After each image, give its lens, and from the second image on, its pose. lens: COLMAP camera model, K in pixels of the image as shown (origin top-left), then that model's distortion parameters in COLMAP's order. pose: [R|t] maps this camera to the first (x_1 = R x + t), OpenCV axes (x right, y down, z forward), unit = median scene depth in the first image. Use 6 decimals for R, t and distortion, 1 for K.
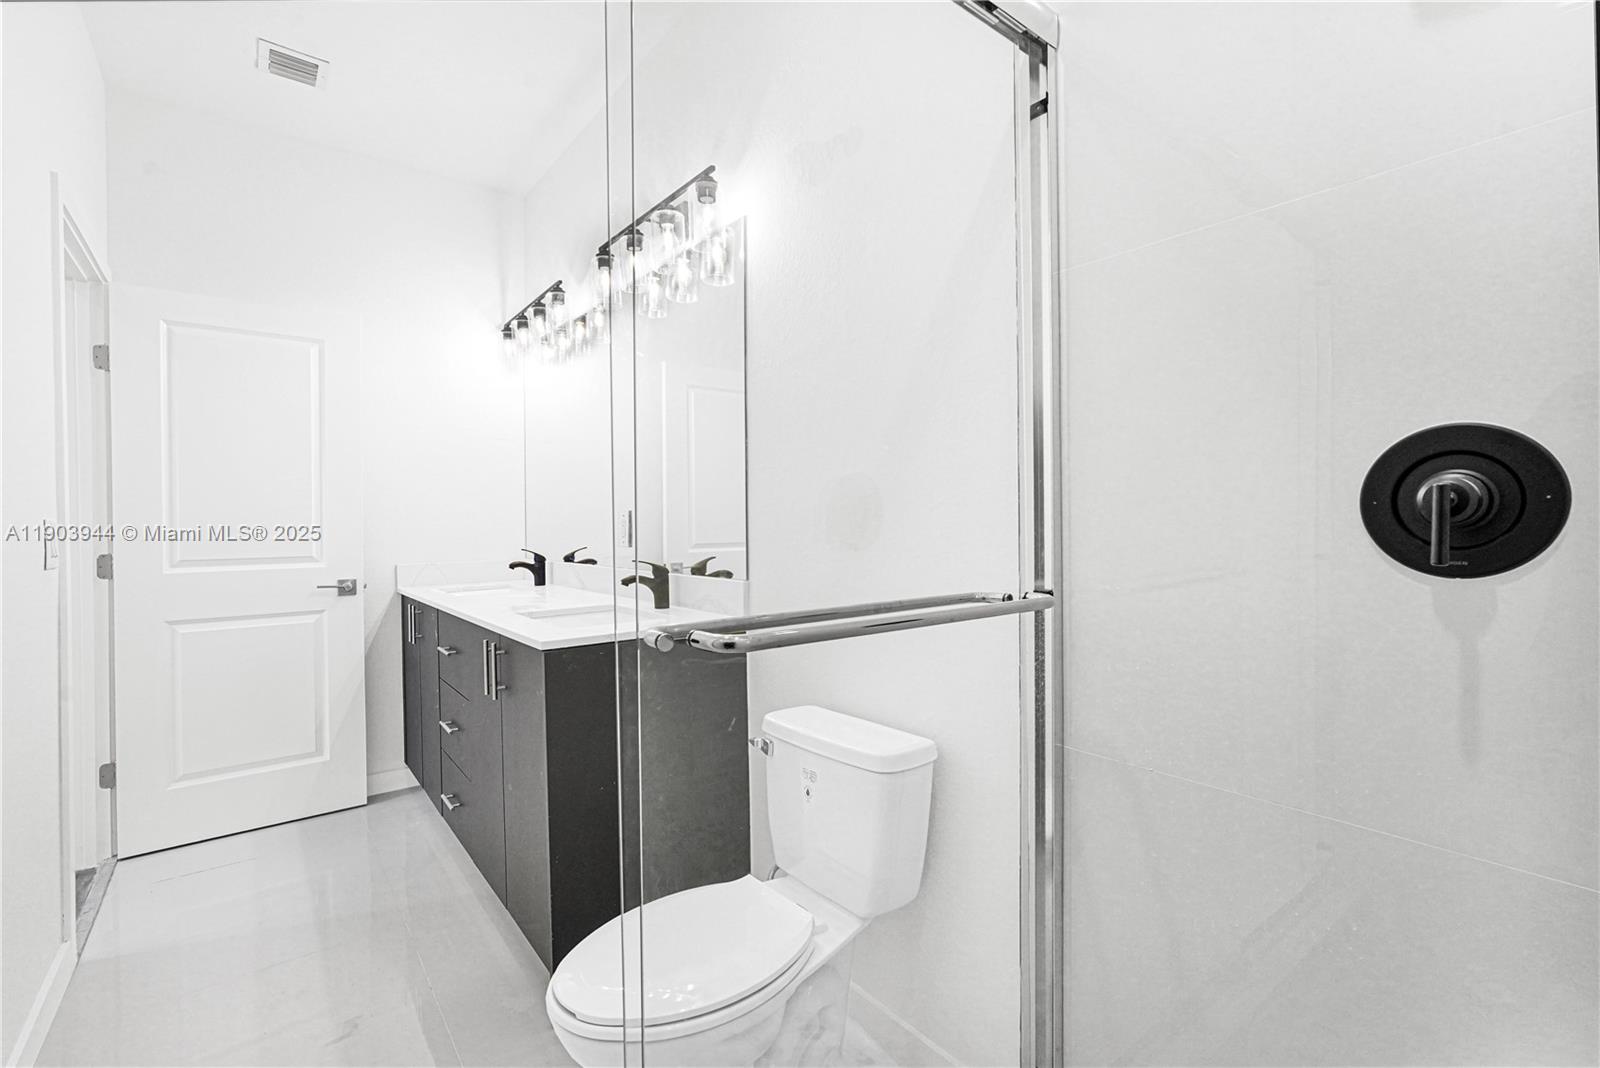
lens RADIAL K [[728.8, 0, 810.6], [0, 728.8, 534.8], [0, 0, 1]] dist [-0.015043, 0.008101]
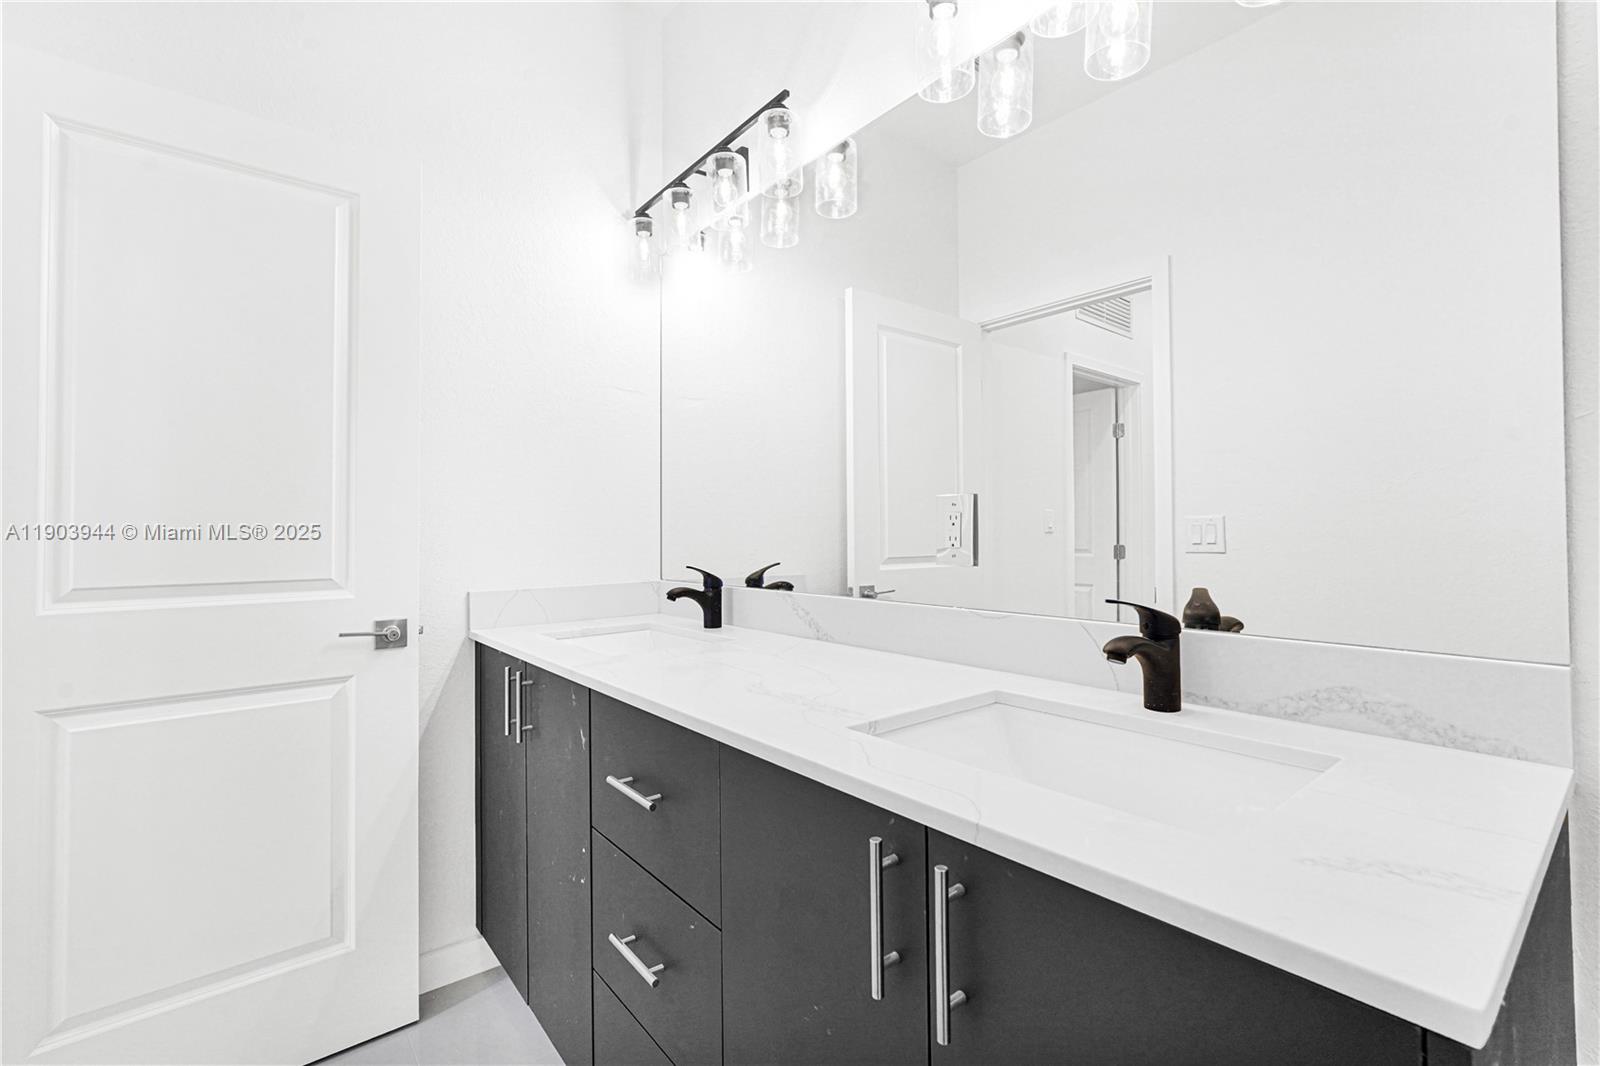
lens RADIAL K [[728.8, 0, 796.3], [0, 728.8, 526.3], [0, 0, 1]] dist [-0.015043, 0.008101]
pose [[0.999826, 0.006677, 0.017398, -0.315467], [-0.006375, 0.999829, -0.017330, -0.002387], [-0.017511, 0.017216, 0.999698, 0.406611]]
